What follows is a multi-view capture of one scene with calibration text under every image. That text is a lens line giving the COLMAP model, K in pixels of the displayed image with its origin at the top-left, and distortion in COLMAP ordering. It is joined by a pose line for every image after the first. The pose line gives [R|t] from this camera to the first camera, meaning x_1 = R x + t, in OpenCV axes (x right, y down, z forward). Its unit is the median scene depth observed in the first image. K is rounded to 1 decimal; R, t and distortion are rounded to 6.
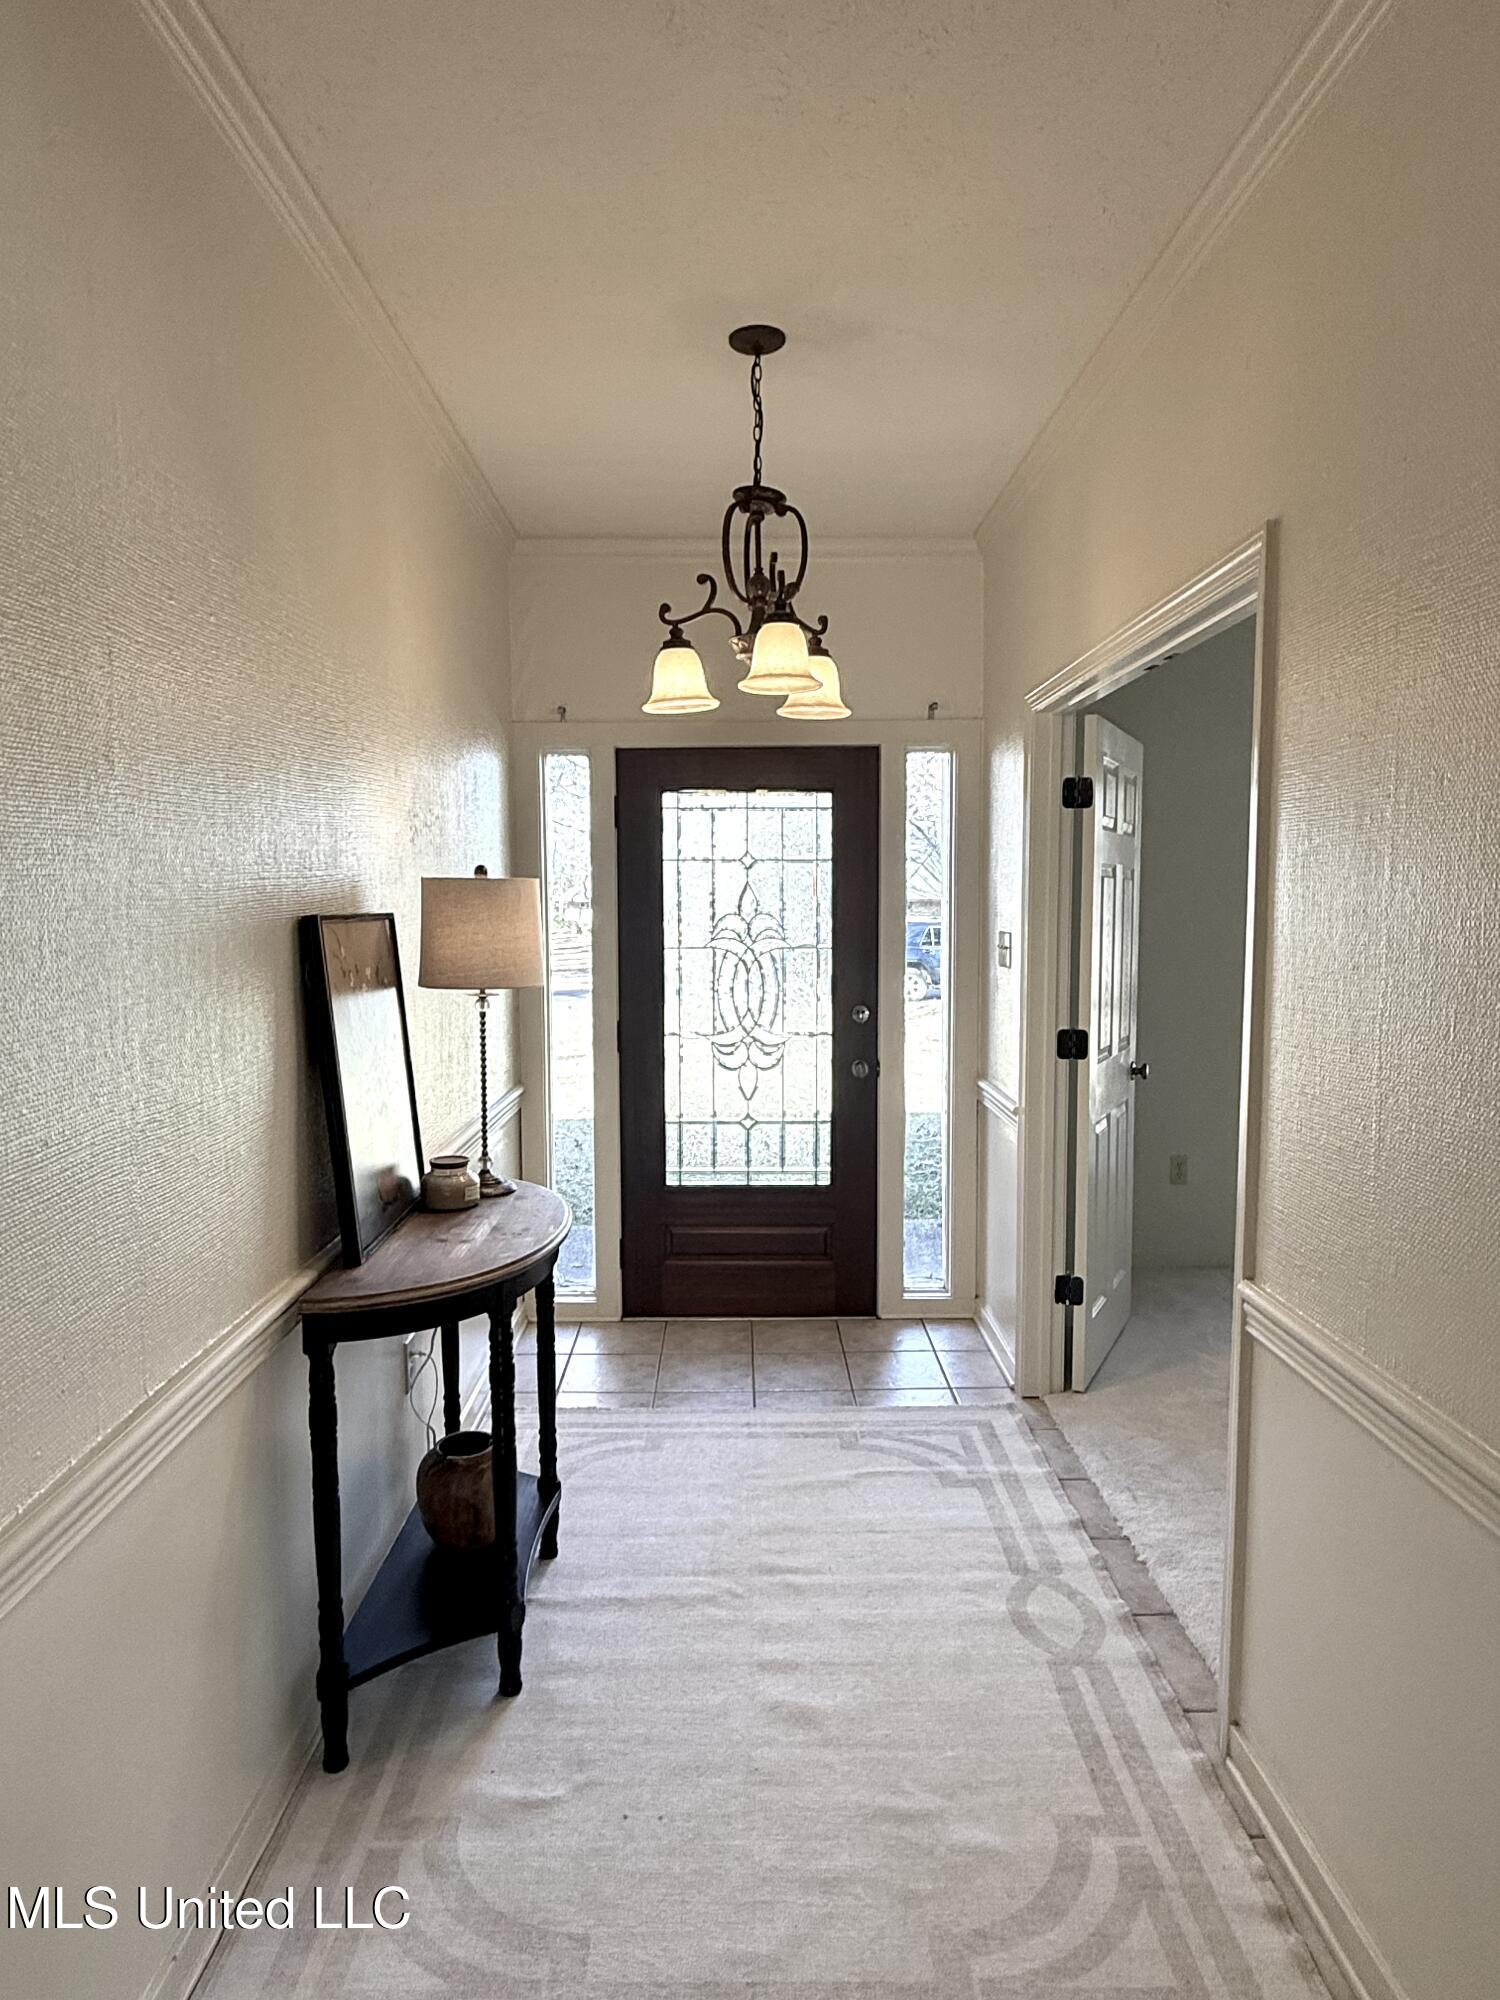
lens RADIAL K [[1203.2, 0, 753.9], [0, 1203.2, 1001.2], [0, 0, 1]] dist [0.004815, 0.001808]
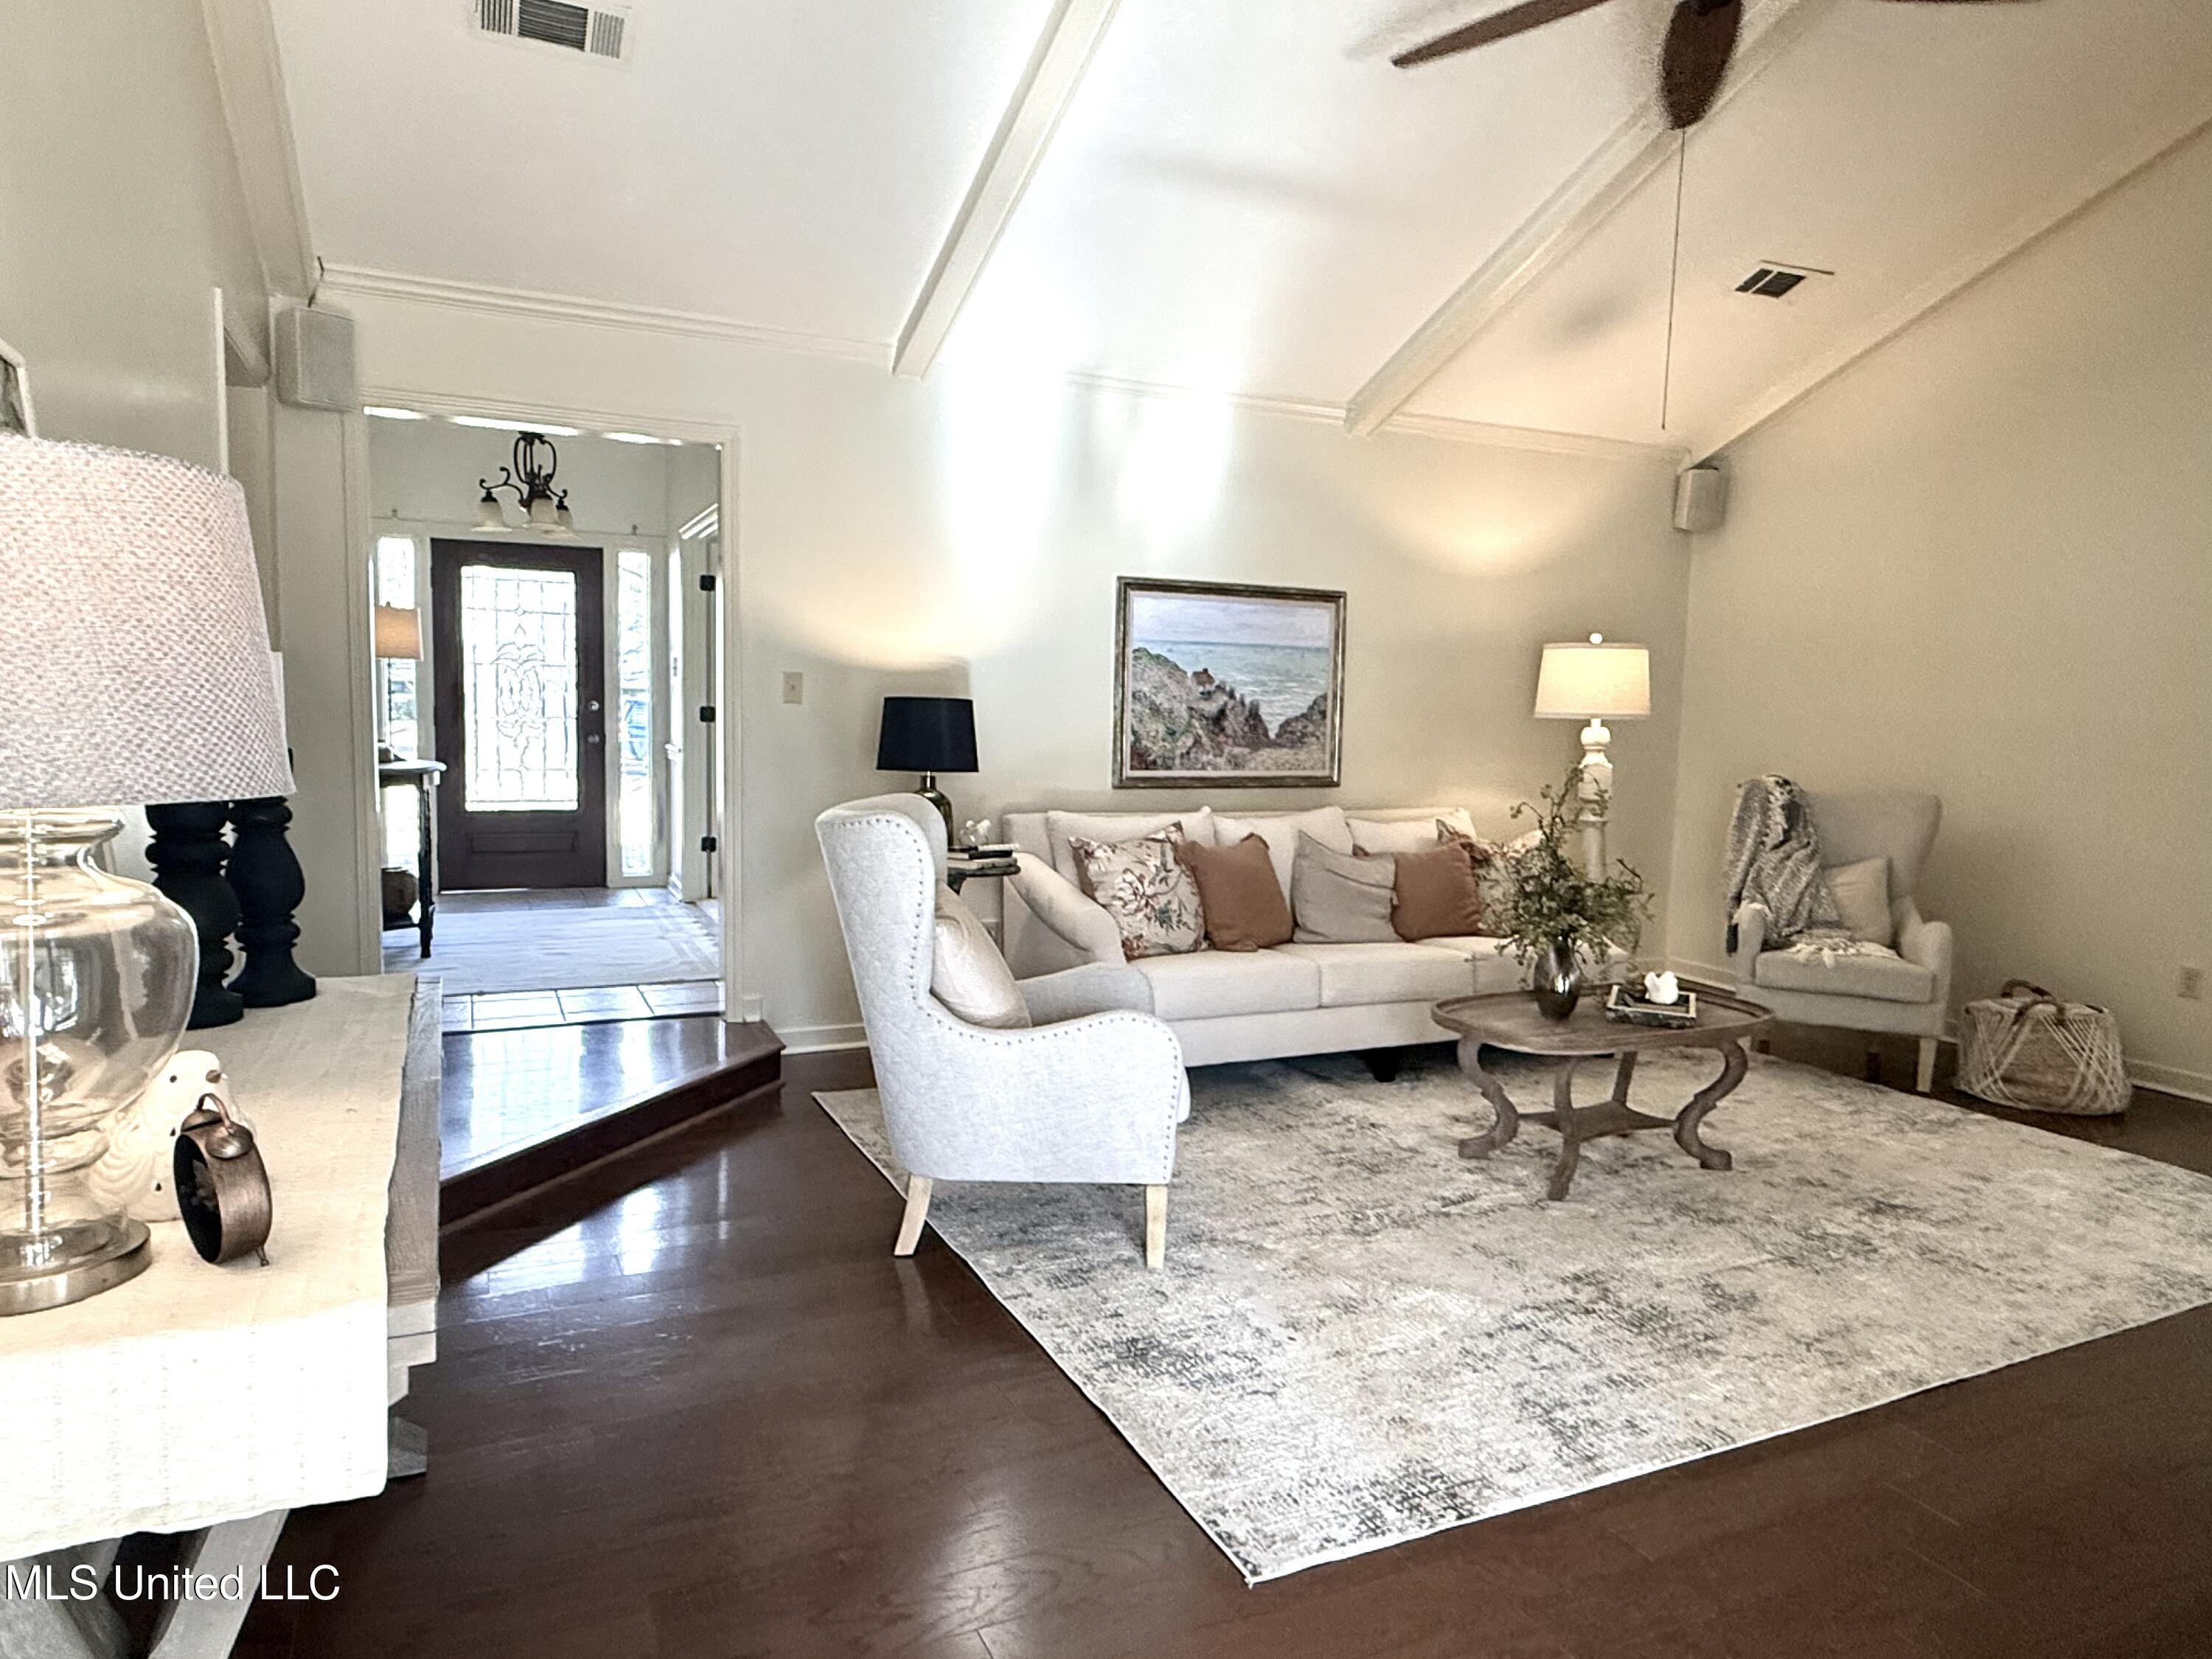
lens RADIAL K [[1330.7, 0, 1099.2], [0, 1330.7, 836.7], [0, 0, 1]] dist [0.004815, 0.001808]
pose [[0.908825, -0.013408, 0.416963, -0.055028], [0.002761, 0.999655, 0.026128, 0.167960], [-0.417169, -0.022595, 0.908548, -1.138566]]
